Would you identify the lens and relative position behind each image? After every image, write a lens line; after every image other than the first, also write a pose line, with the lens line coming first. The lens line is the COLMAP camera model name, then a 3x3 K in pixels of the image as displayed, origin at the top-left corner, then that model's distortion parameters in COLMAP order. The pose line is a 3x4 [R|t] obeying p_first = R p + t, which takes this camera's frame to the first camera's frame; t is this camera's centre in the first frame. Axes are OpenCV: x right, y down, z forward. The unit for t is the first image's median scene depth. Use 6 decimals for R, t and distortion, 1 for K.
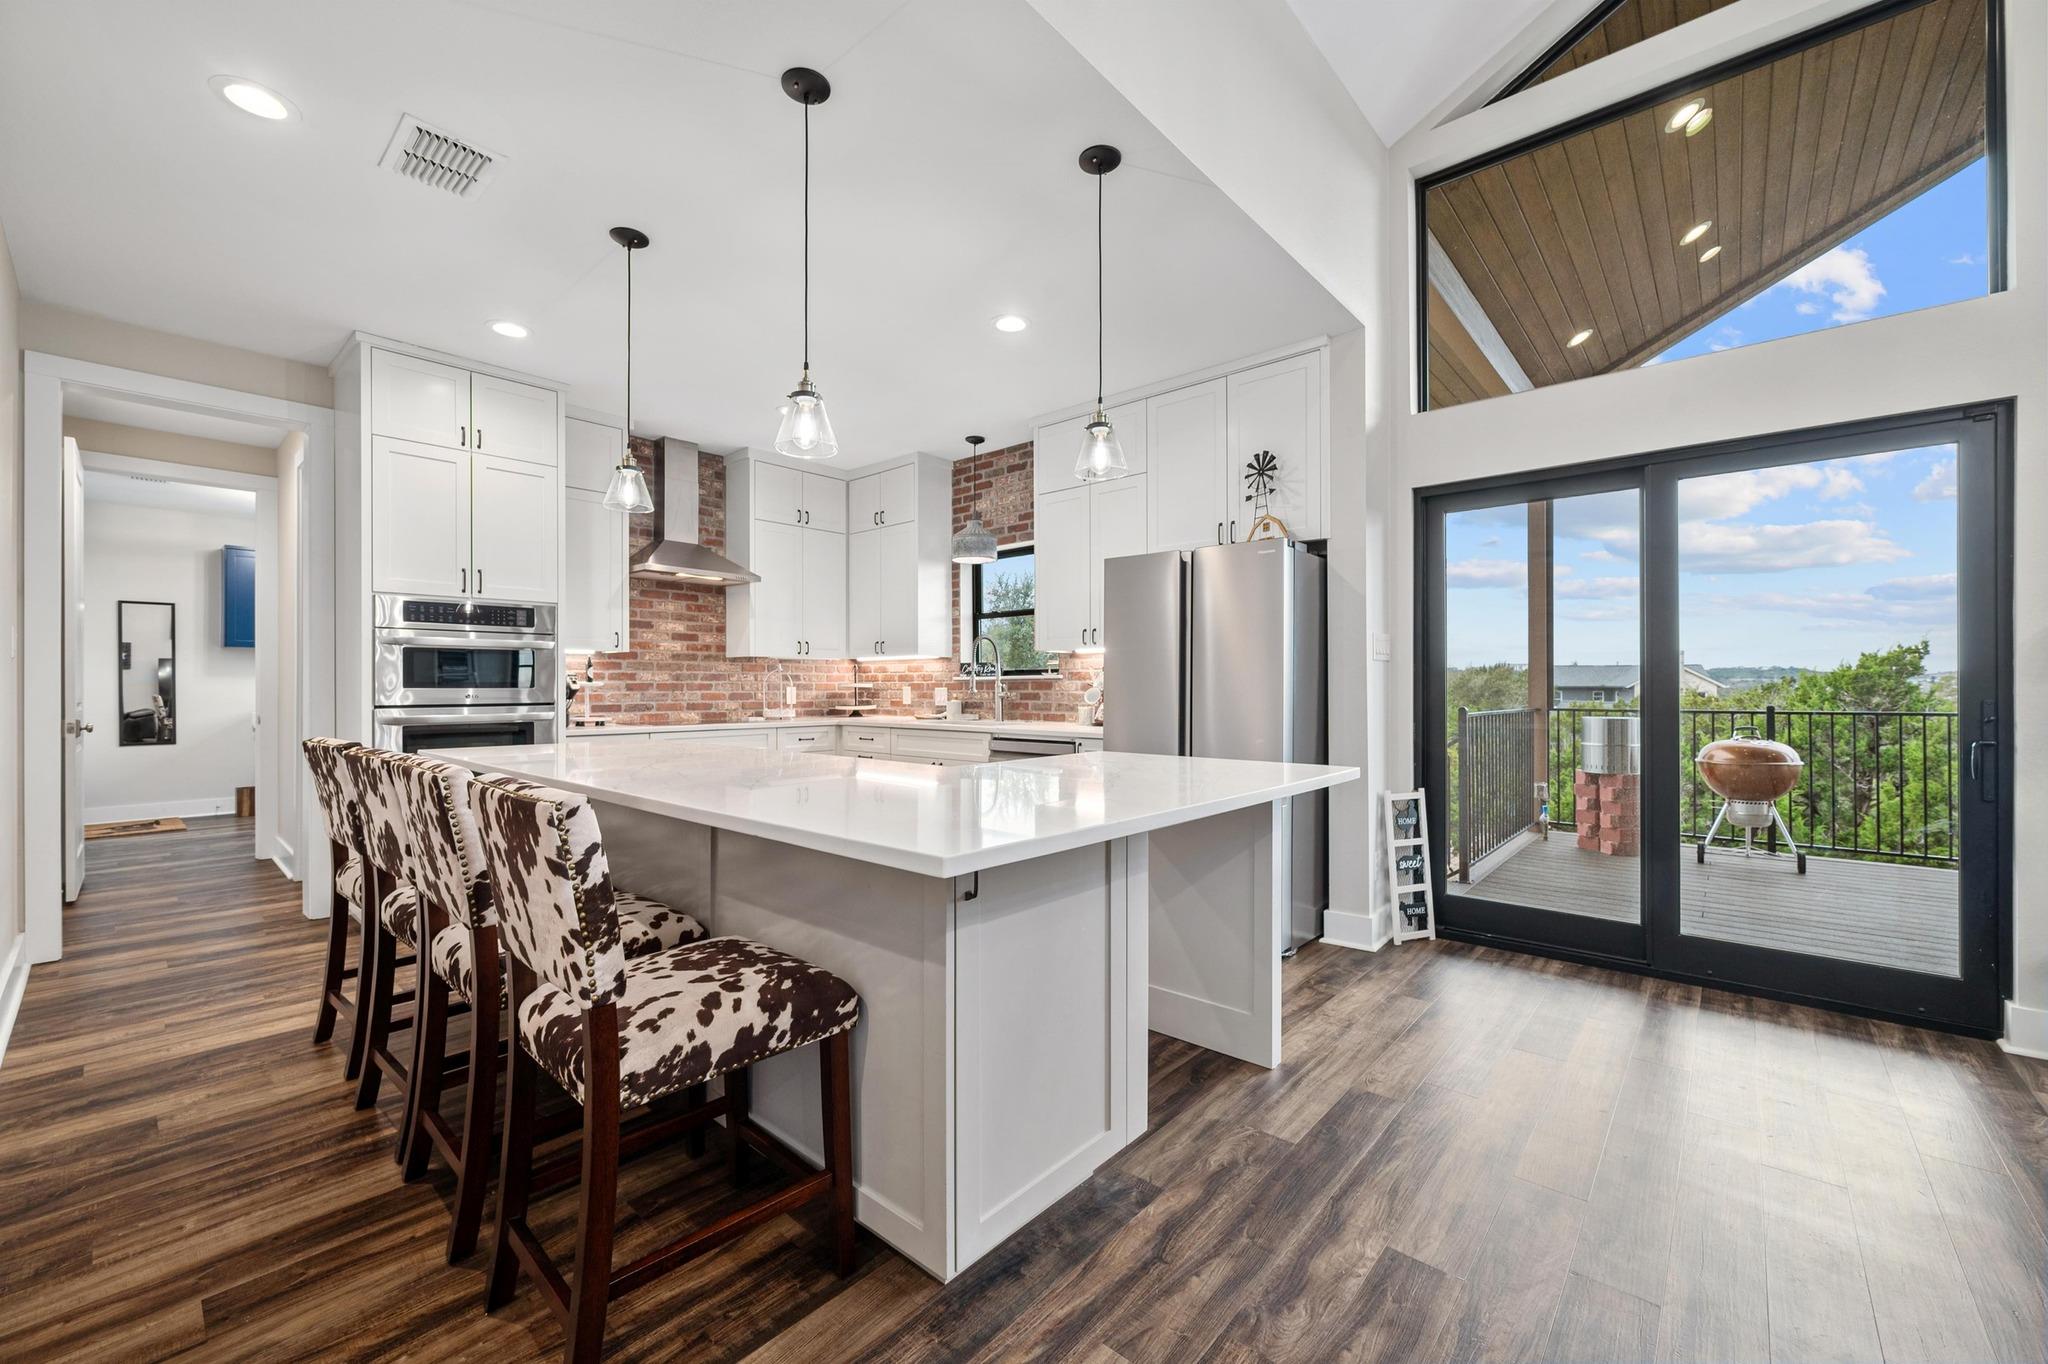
lens RADIAL K [[812.6, 0, 1024.0], [0, 812.6, 682.0], [0, 0, 1]] dist [-0.004312, -0.000032]
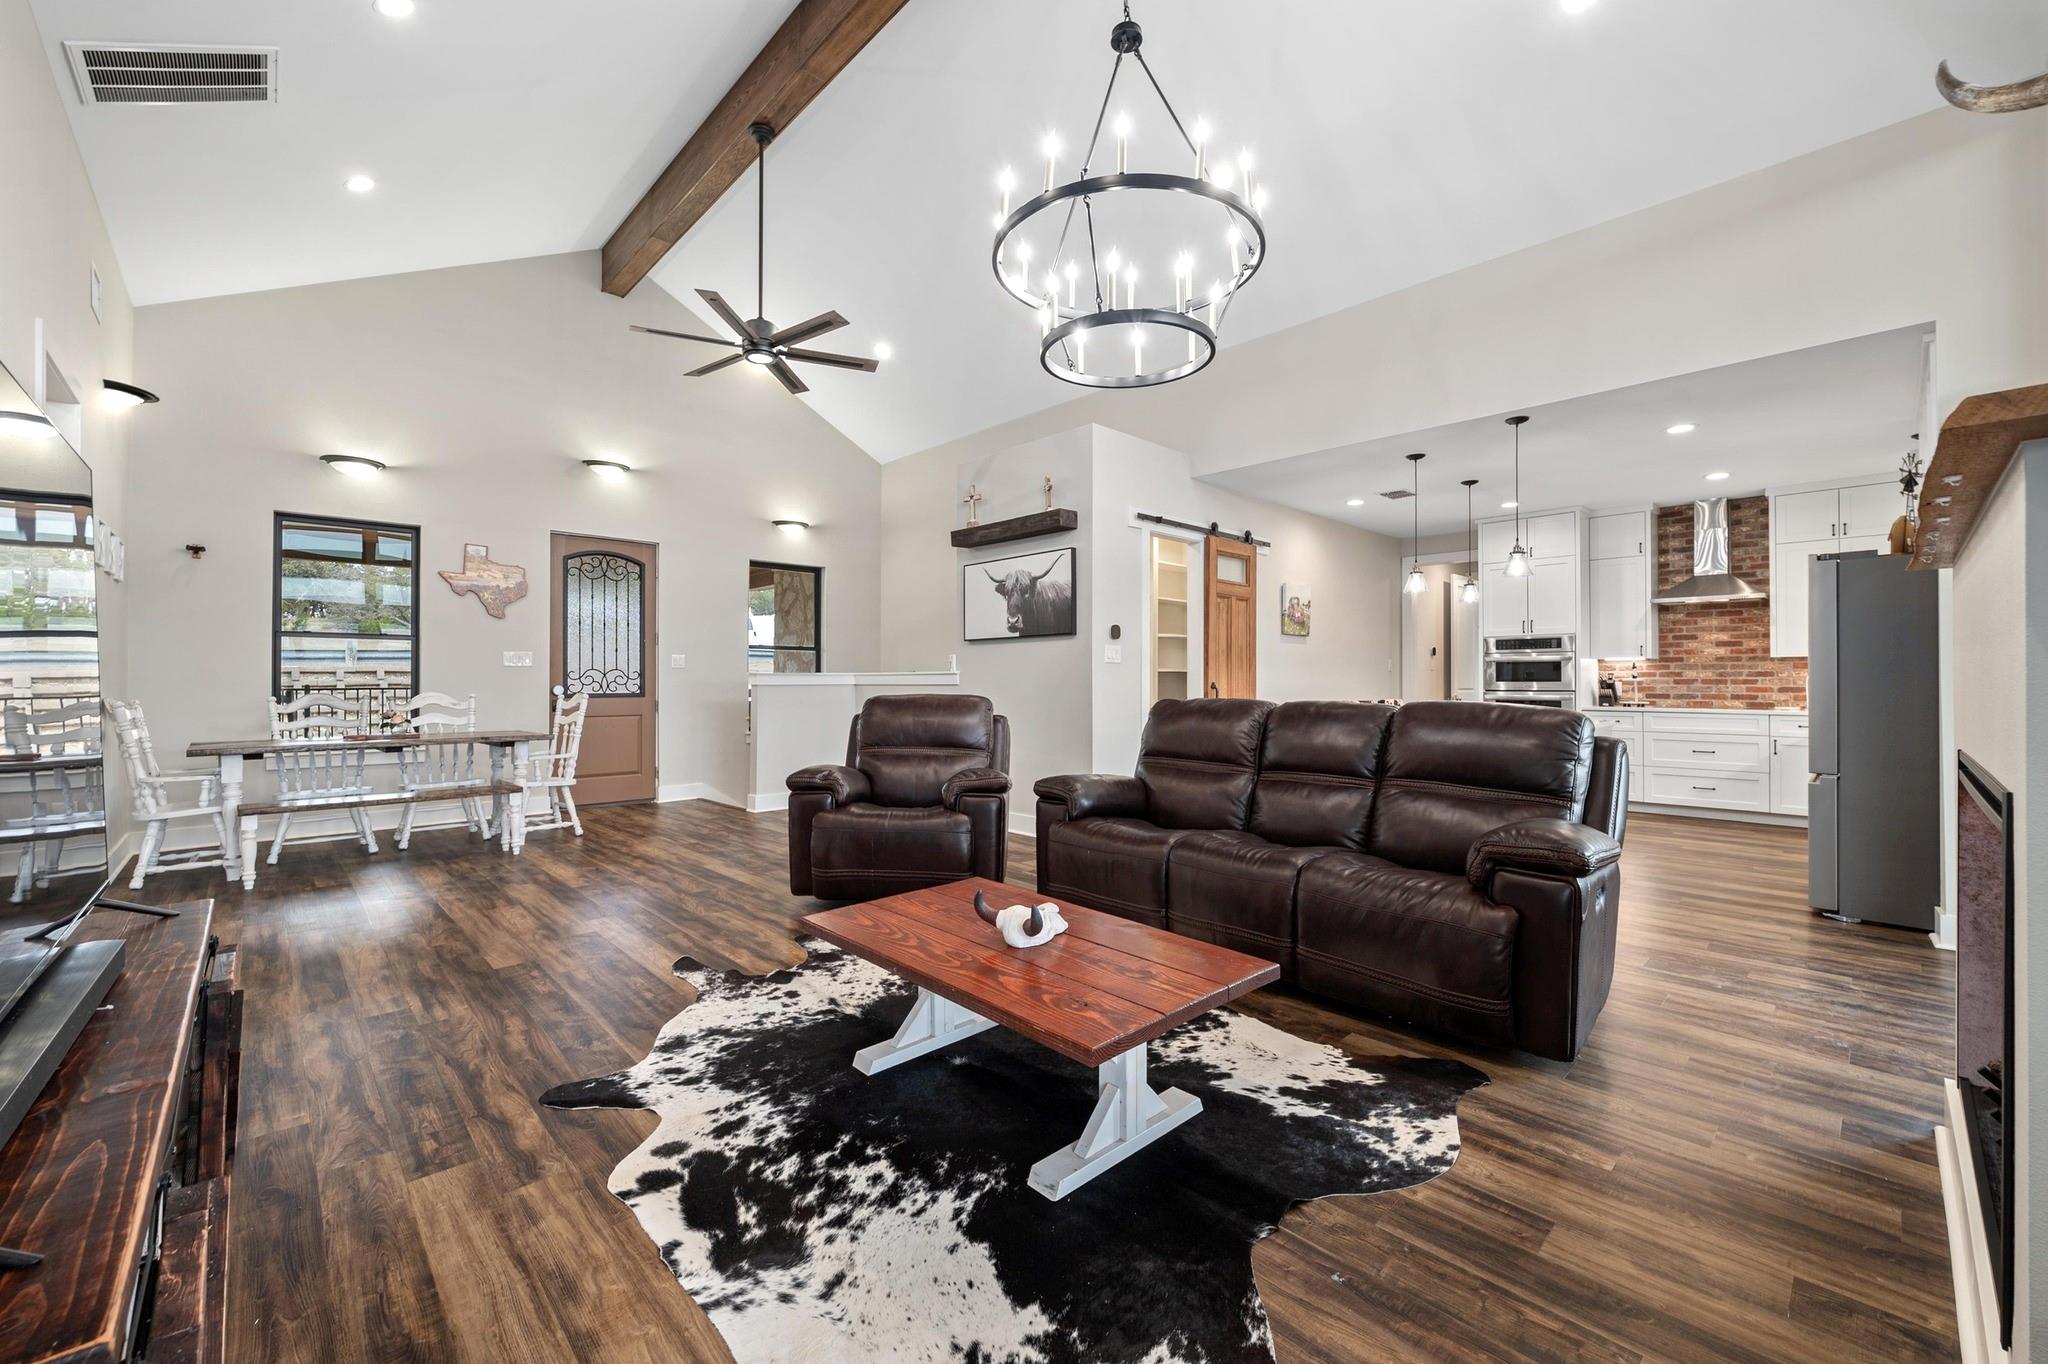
lens RADIAL K [[812.6, 0, 1024.0], [0, 812.6, 682.0], [0, 0, 1]] dist [-0.004312, -0.000032]
pose [[-0.087468, 0.002614, -0.996164, 1.002059], [0.003863, 0.999990, 0.002285, -0.000803], [0.996160, -0.003649, -0.087478, -0.023086]]
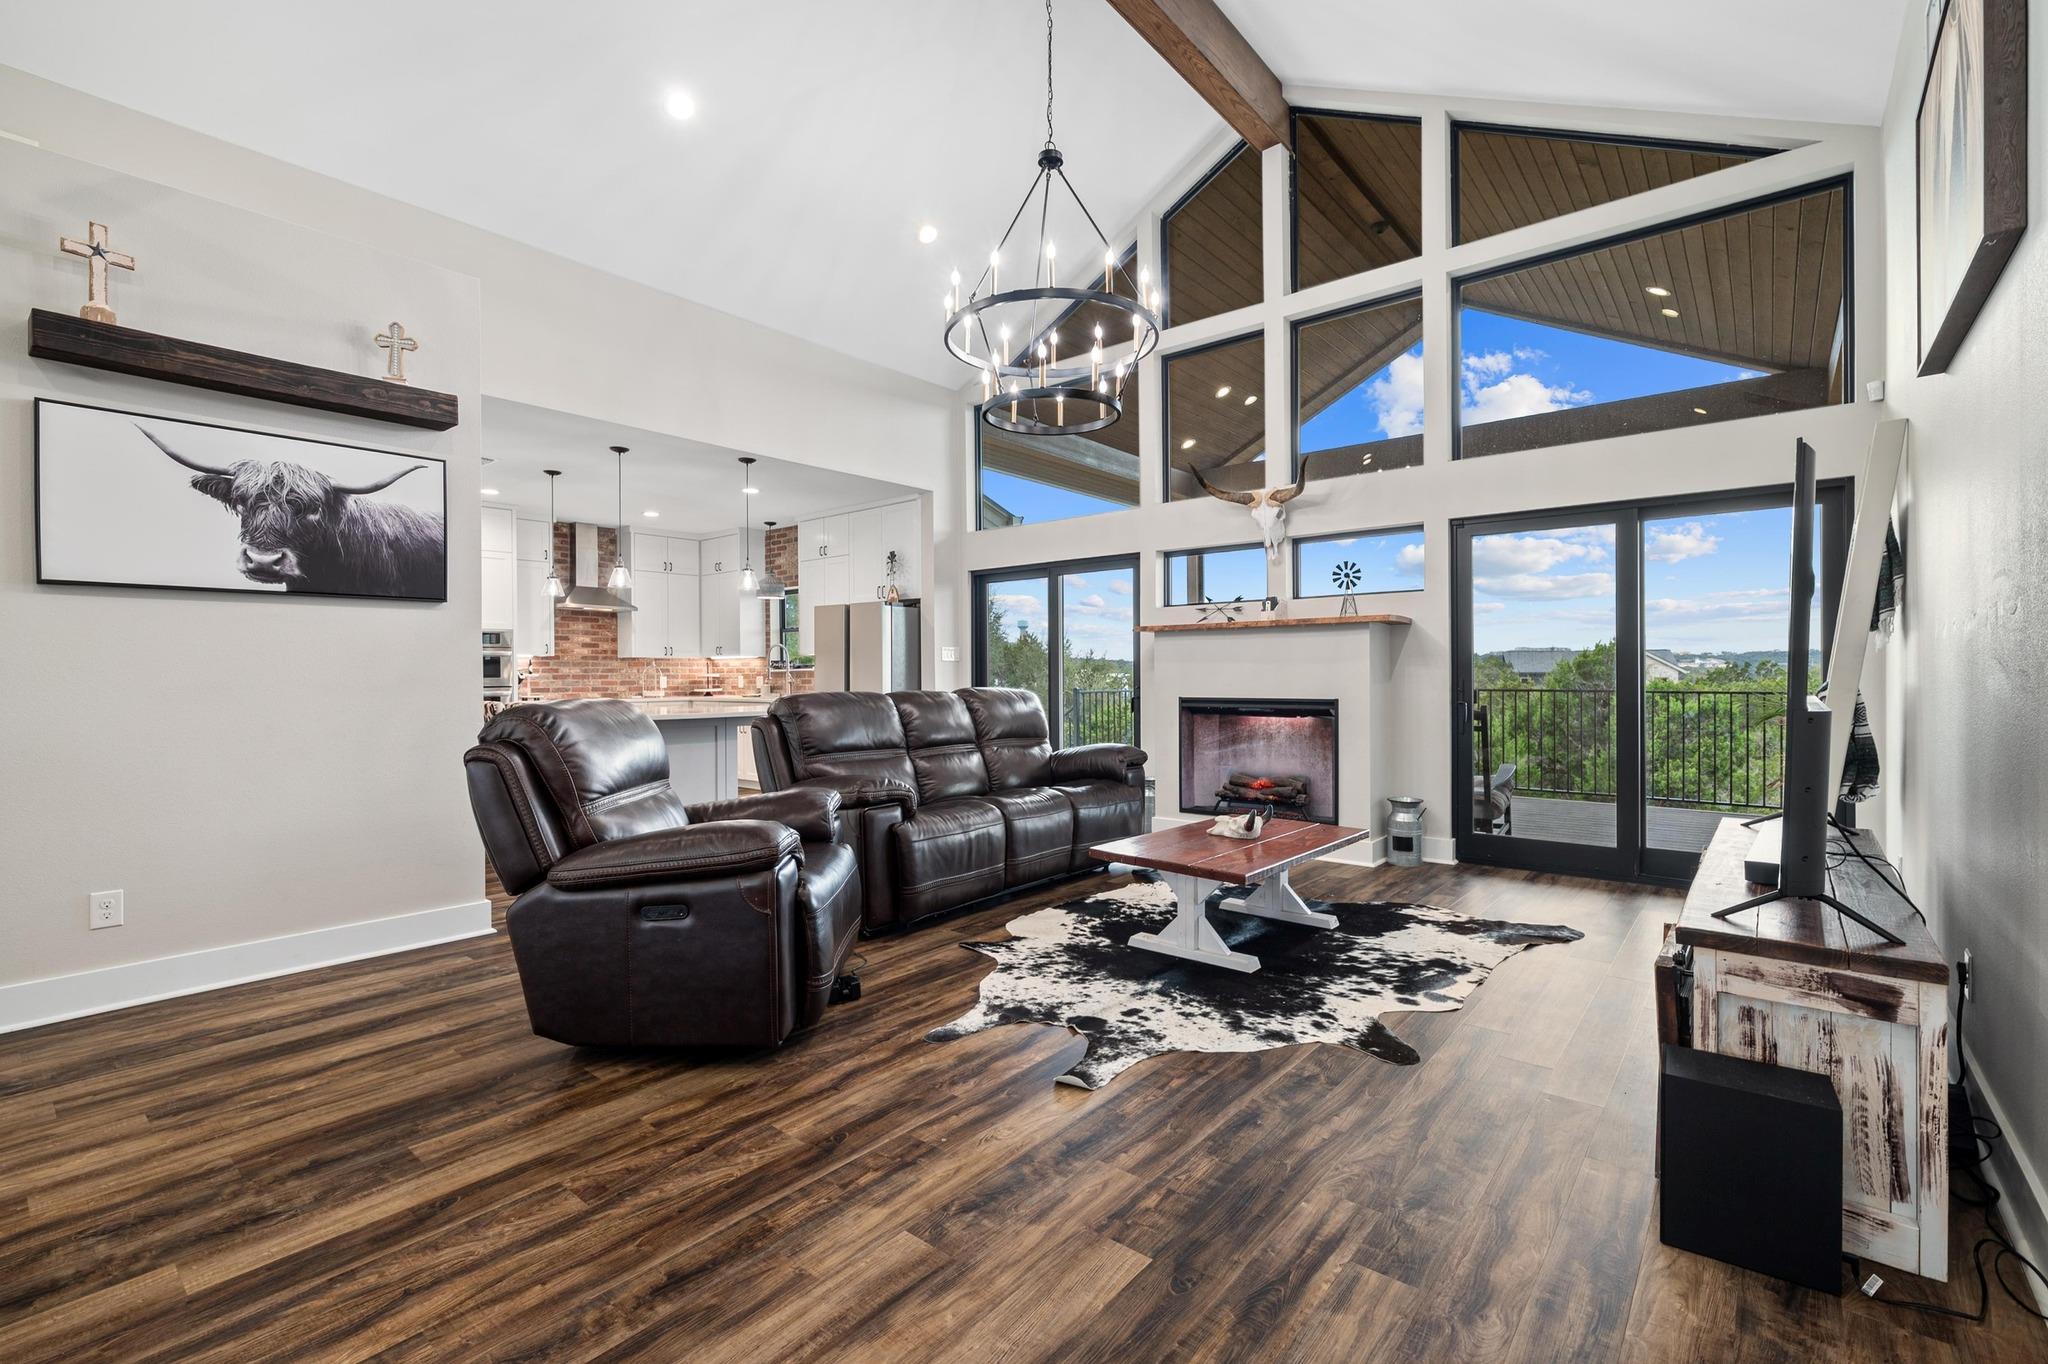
lens RADIAL K [[898.8, 0, 1024.0], [0, 898.8, 682.0], [0, 0, 1]] dist [-0.000561, -0.000081]
pose [[0.999605, -0.004293, 0.027777, 0.385154], [0.003934, 0.999908, 0.012993, -0.003276], [-0.027830, -0.012879, 0.999530, -0.788912]]
